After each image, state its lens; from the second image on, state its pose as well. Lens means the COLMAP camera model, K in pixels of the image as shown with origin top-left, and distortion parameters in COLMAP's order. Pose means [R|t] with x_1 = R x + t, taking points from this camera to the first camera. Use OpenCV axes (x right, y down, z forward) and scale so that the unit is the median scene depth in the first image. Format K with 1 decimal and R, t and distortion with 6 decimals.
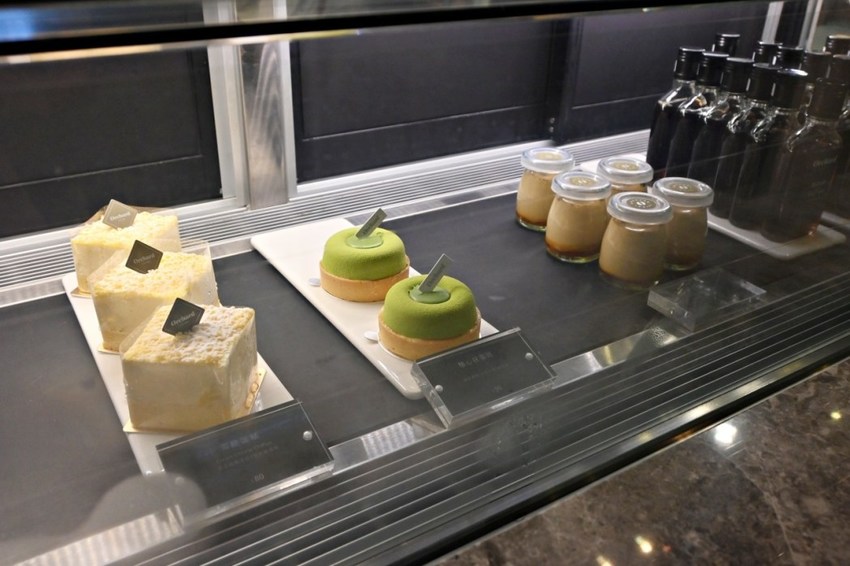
lens RADIAL K [[725.8, 0, 425.0], [0, 725.8, 283.0], [0, 0, 1]] dist [-0.004300, -0.001408]
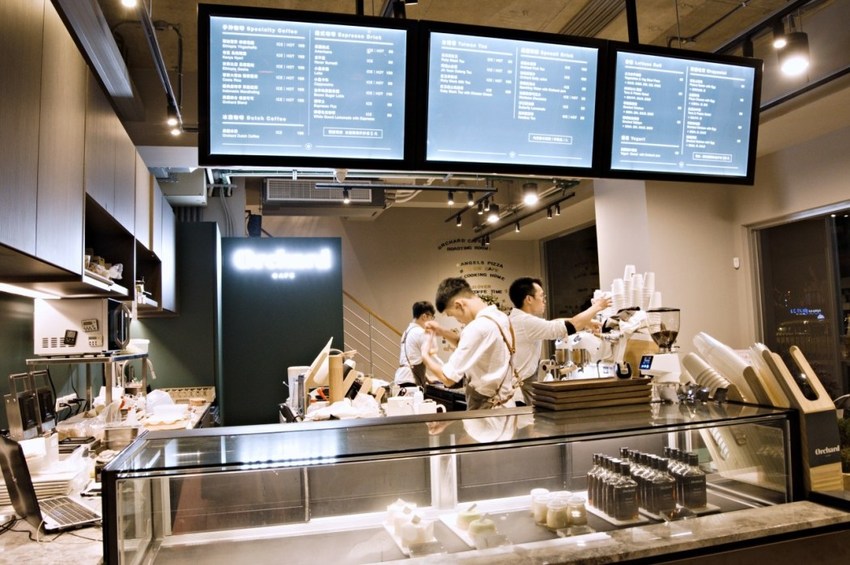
lens RADIAL K [[646.8, 0, 425.0], [0, 646.8, 282.5], [0, 0, 1]] dist [0.001179, 0.000725]
pose [[0.947539, -0.105256, -0.301814, 0.615285], [-0.074943, 0.844751, -0.529886, 0.535222], [0.310731, 0.524706, 0.792546, -1.670087]]
